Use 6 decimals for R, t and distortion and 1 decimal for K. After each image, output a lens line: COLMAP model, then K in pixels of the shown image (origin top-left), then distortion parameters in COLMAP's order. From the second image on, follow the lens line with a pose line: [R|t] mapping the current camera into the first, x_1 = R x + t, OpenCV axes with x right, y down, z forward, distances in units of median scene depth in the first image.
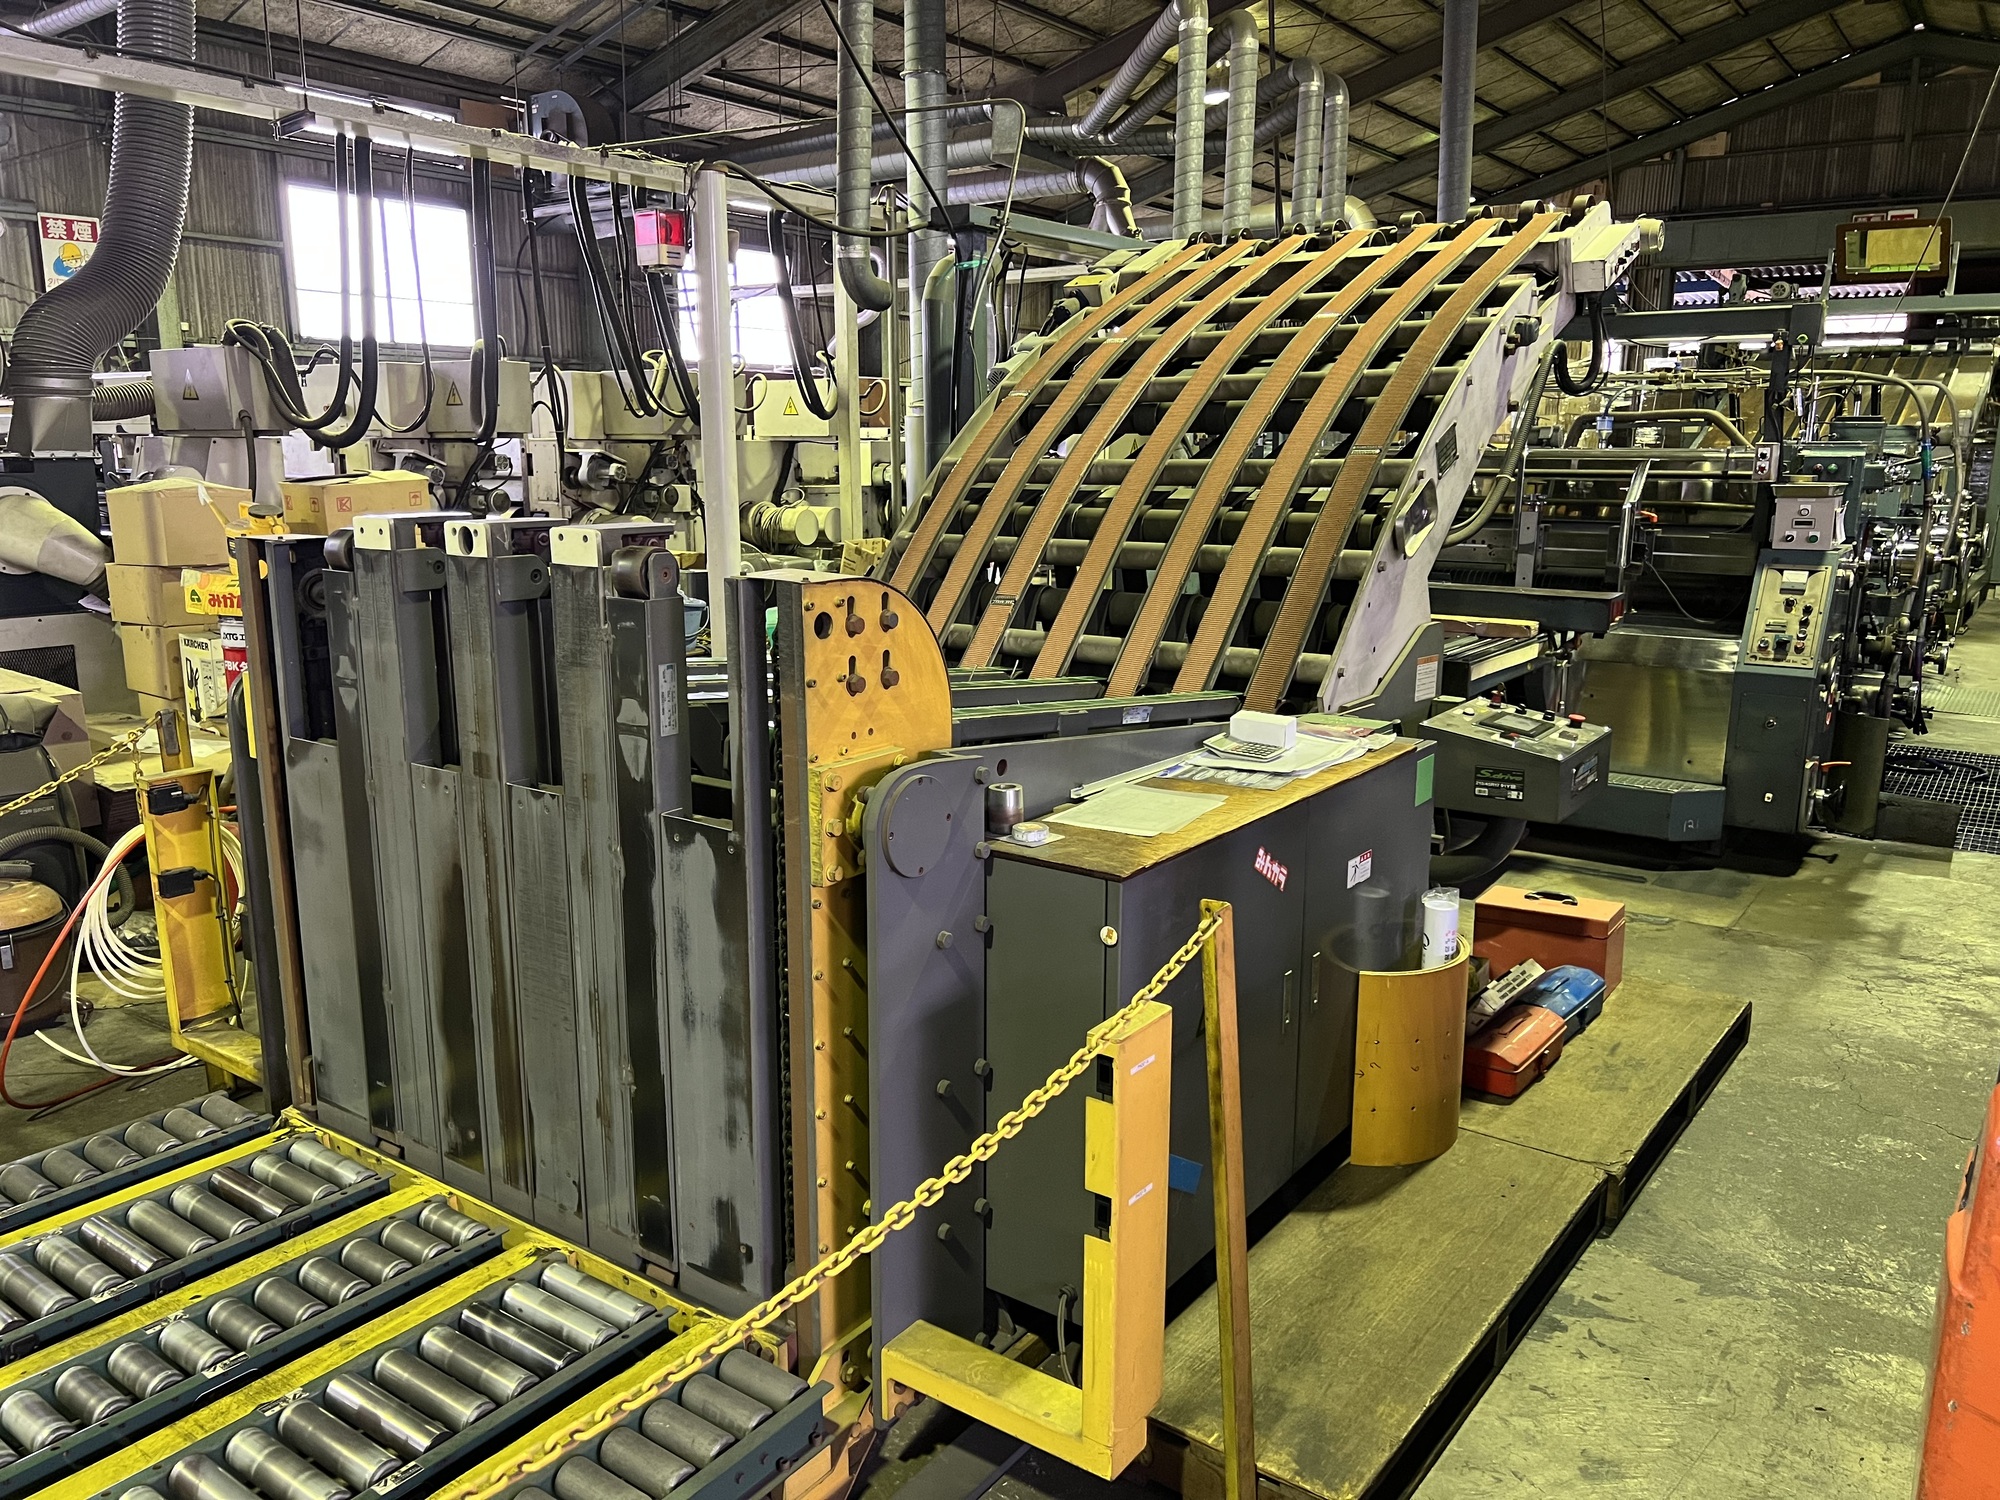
lens RADIAL K [[1513.5, 0, 1017.2], [0, 1513.5, 742.1], [0, 0, 1]] dist [0.081896, -0.105818]
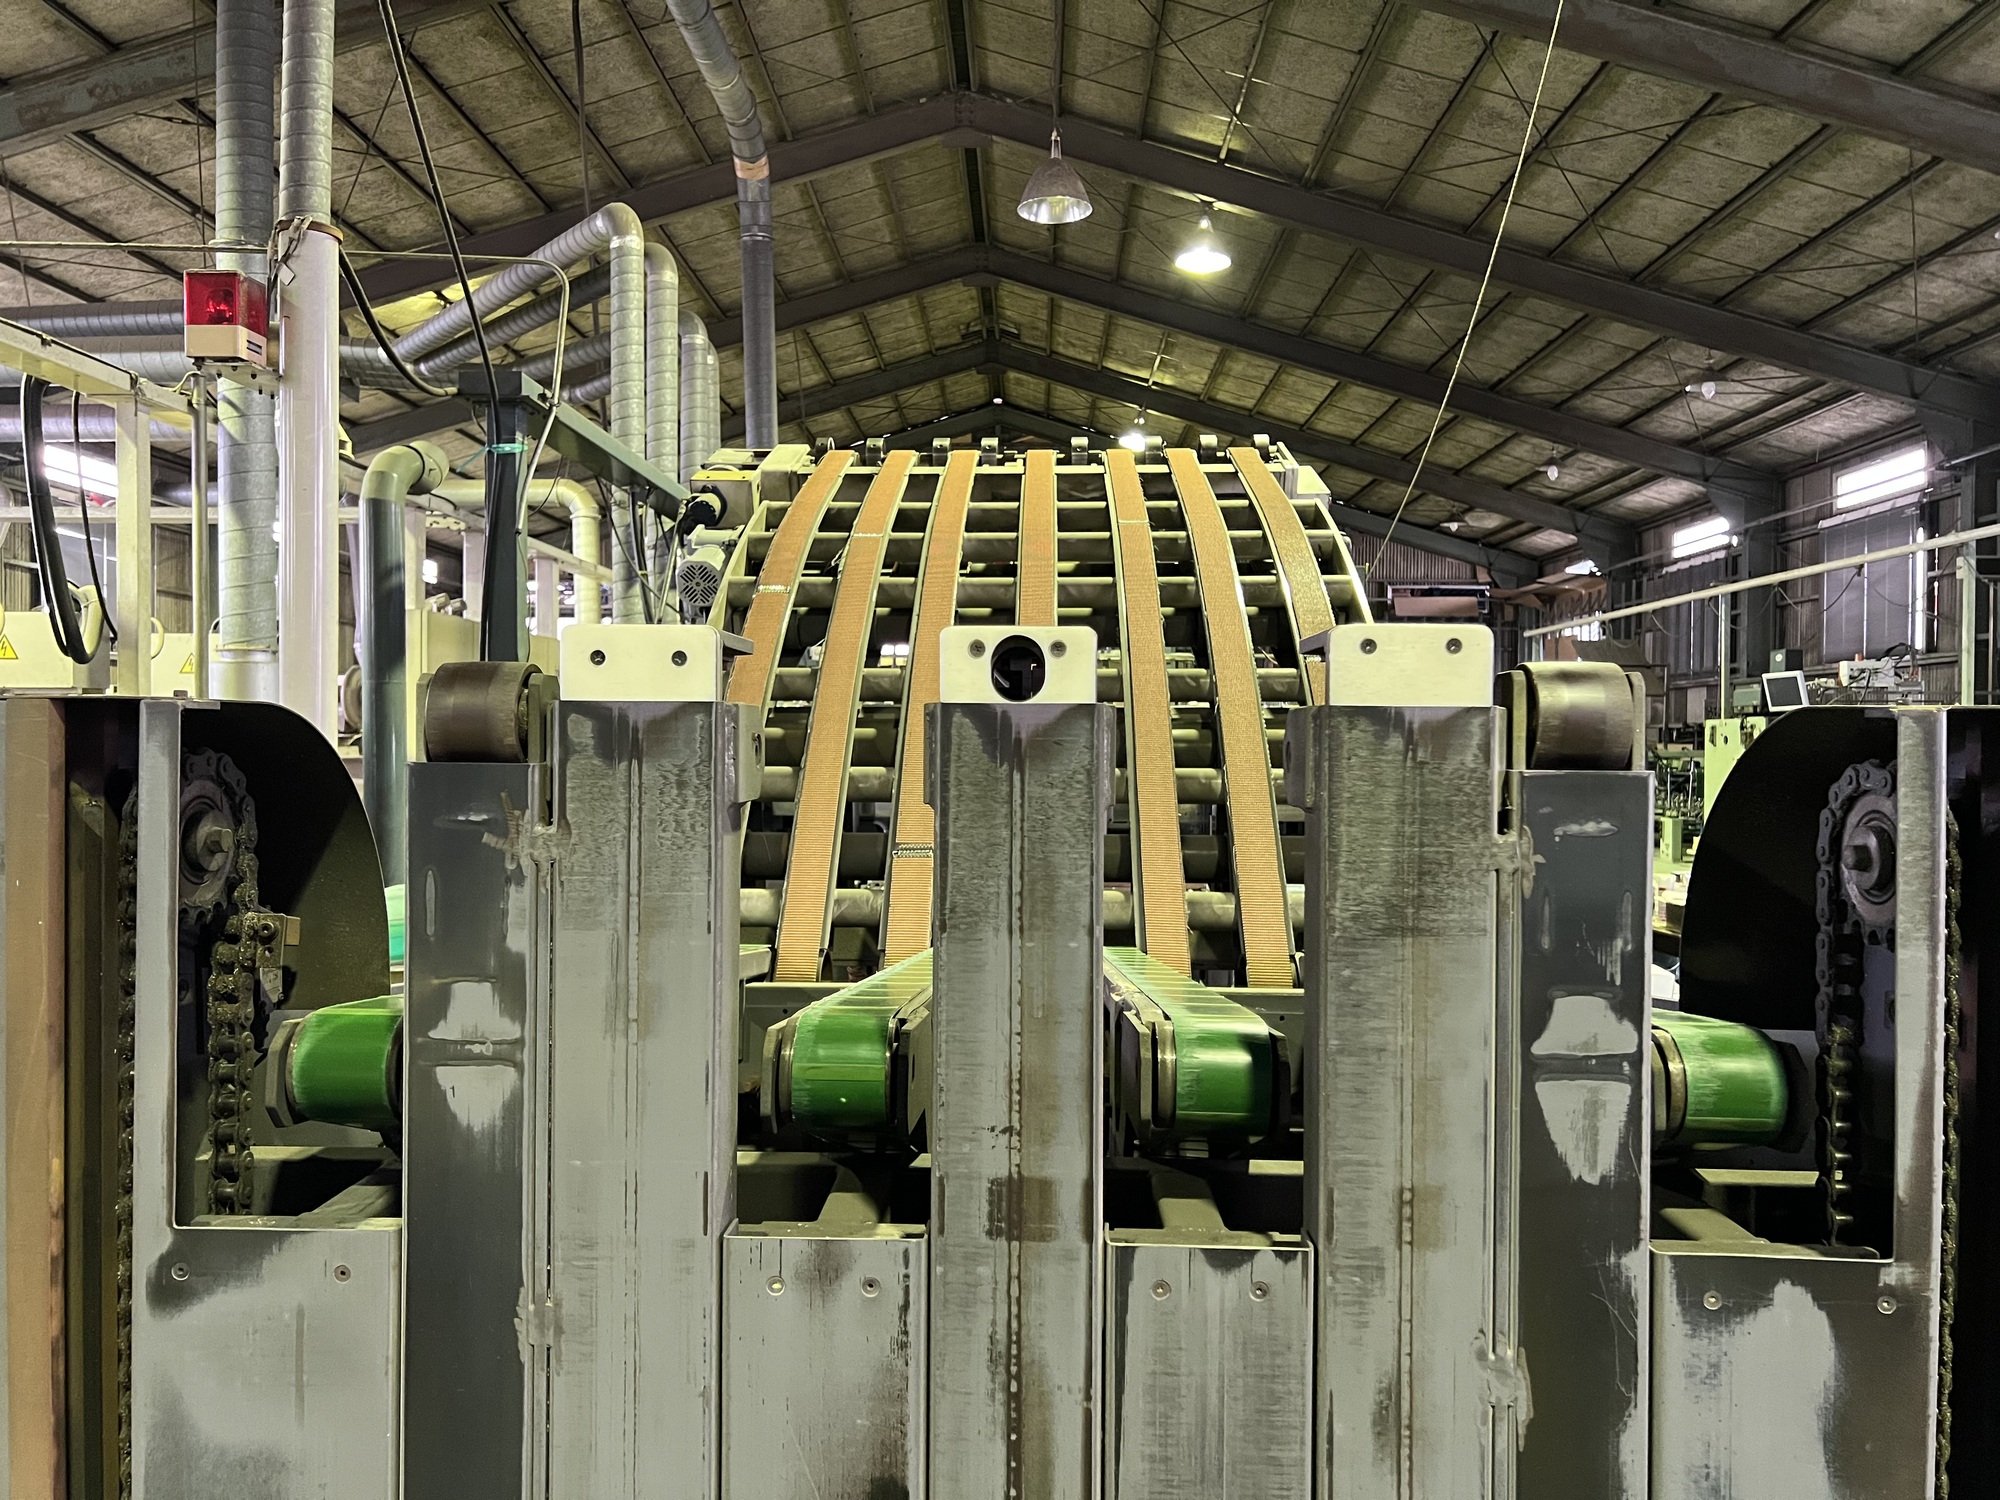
lens RADIAL K [[1522.9, 0, 994.9], [0, 1522.9, 753.9], [0, 0, 1]] dist [0.024871, -0.007733]
pose [[0.832200, 0.002520, 0.554469, -0.576963], [0.103927, 0.981558, -0.160445, -0.039524], [-0.544648, 0.191147, 0.816591, 0.636208]]
